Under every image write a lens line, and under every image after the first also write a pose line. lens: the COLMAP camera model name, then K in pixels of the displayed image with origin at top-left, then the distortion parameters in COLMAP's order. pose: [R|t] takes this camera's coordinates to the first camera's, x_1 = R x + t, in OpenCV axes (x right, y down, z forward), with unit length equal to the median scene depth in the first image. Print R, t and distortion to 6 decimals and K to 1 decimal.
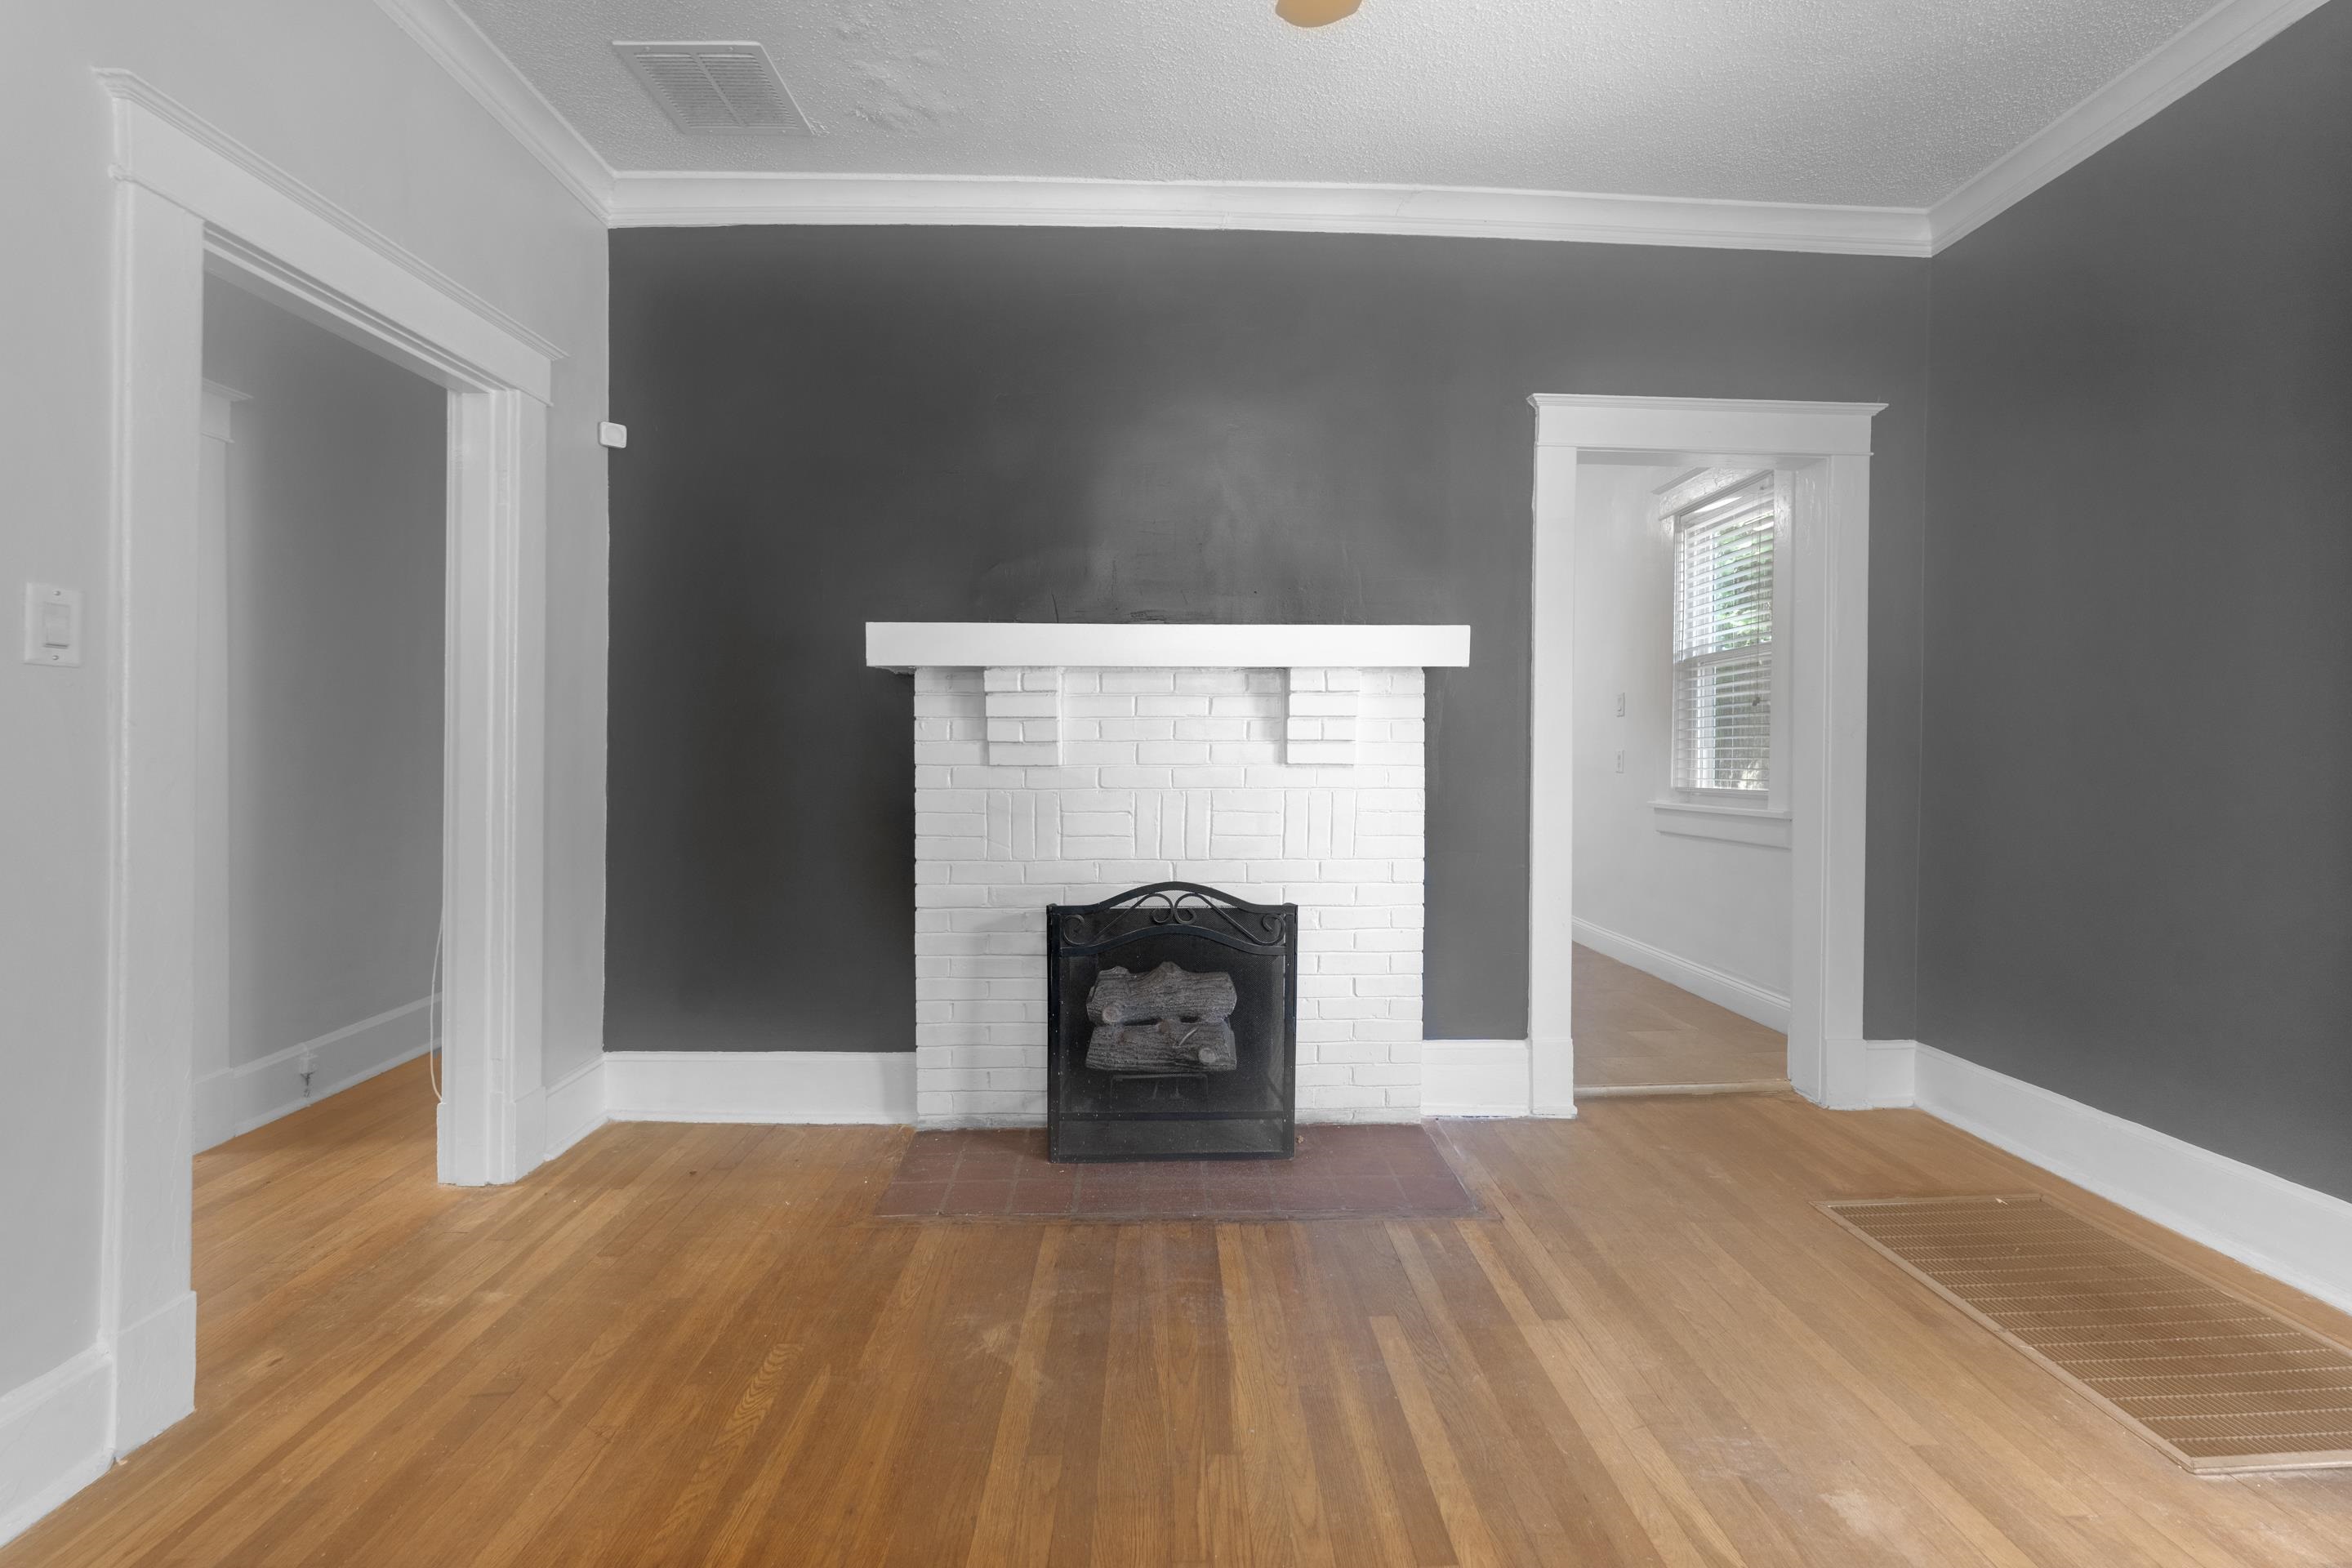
lens RADIAL K [[976.3, 0, 1176.0], [0, 976.3, 784.0], [0, 0, 1]] dist [0.000310, -0.000010]
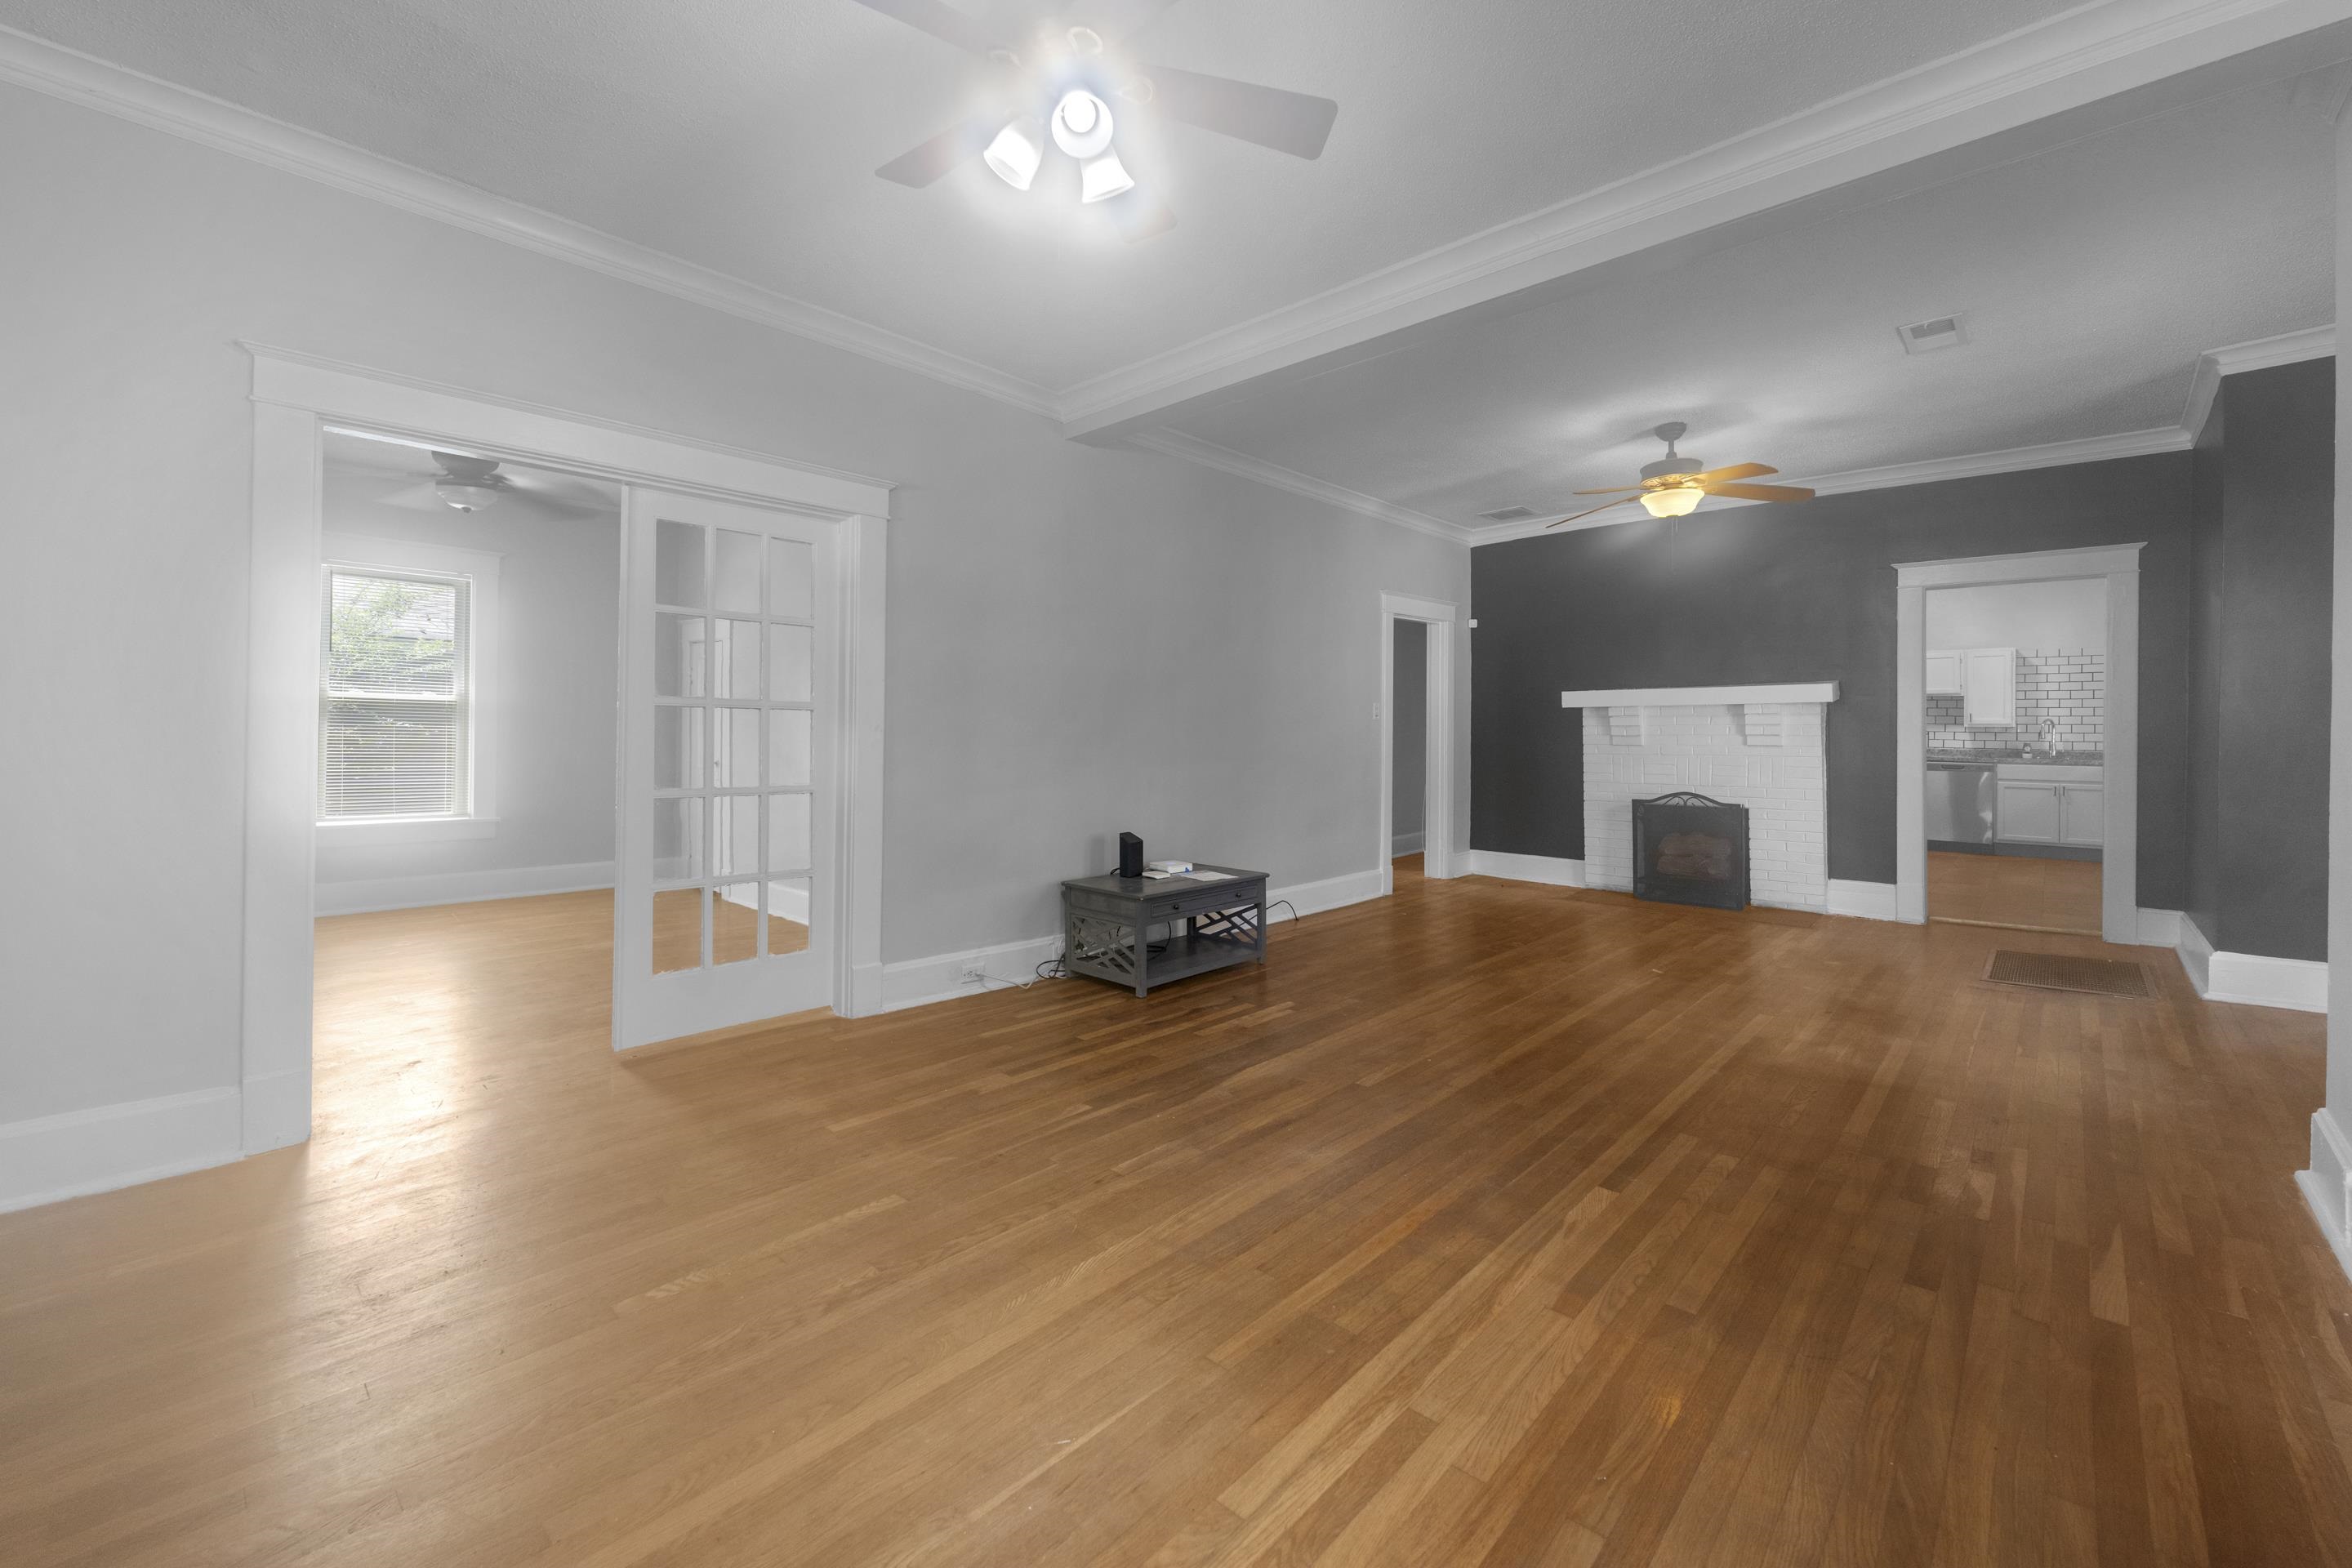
lens RADIAL K [[951.2, 0, 1178.0], [0, 951.2, 715.8], [0, 0, 1]] dist [0.000709, 0.000093]
pose [[0.709445, -0.011562, -0.704666, 0.733496], [-0.000558, 0.999856, -0.016967, -0.050853], [0.704761, 0.012430, 0.709336, -1.509880]]
